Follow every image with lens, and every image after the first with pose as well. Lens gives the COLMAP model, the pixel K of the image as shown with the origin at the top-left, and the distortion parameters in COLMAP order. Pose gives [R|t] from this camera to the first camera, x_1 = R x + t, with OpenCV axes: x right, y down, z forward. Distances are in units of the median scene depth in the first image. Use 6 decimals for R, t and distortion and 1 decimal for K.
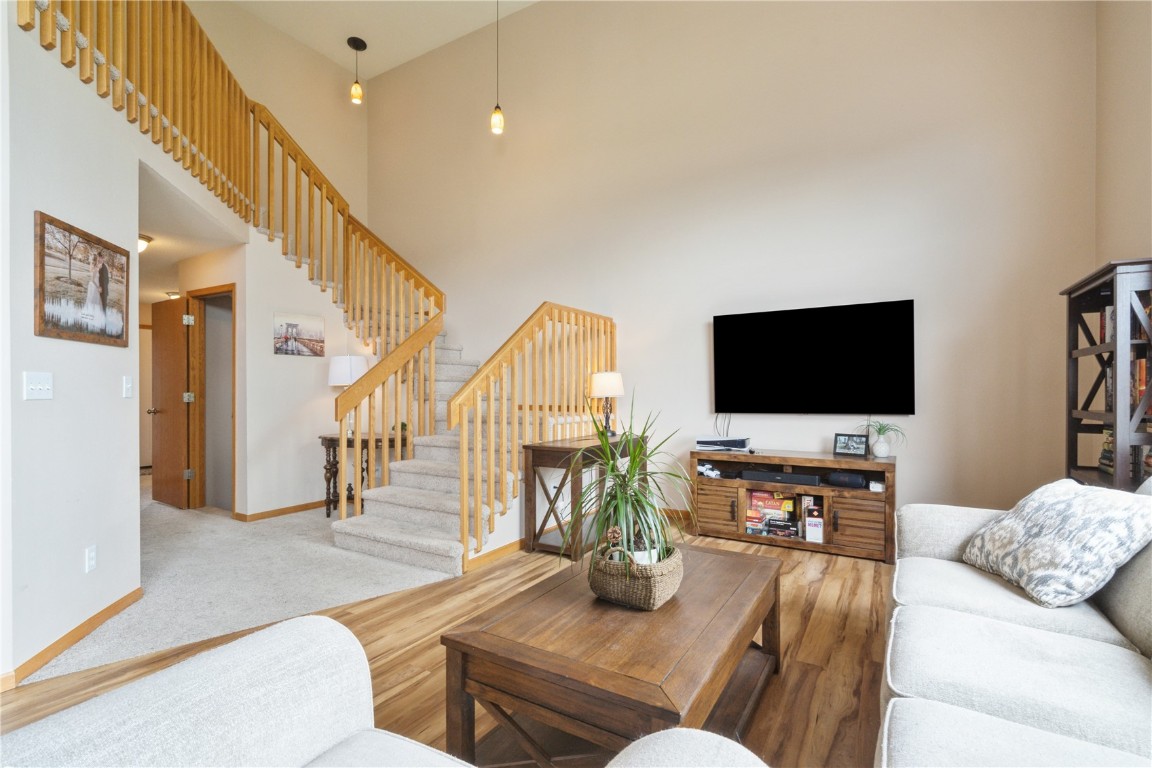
lens RADIAL K [[534.3, 0, 571.9], [0, 534.3, 392.3], [0, 0, 1]] dist [-0.003937, 0.003005]
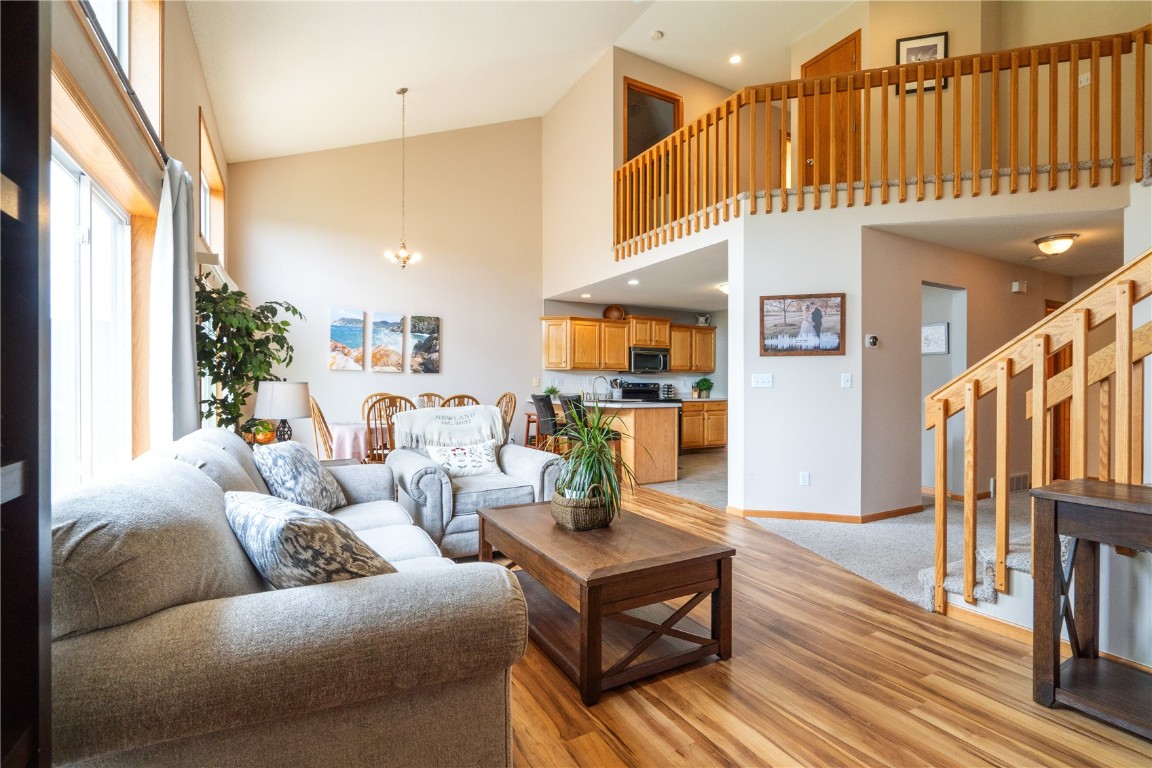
lens RADIAL K [[534.3, 0, 577.2], [0, 534.3, 383.2], [0, 0, 1]] dist [-0.003937, 0.003005]
pose [[-0.495225, 0.000253, -0.868764, 0.689539], [-0.004237, 0.999987, 0.002707, -0.003087], [0.868754, 0.005022, -0.495218, 0.845051]]
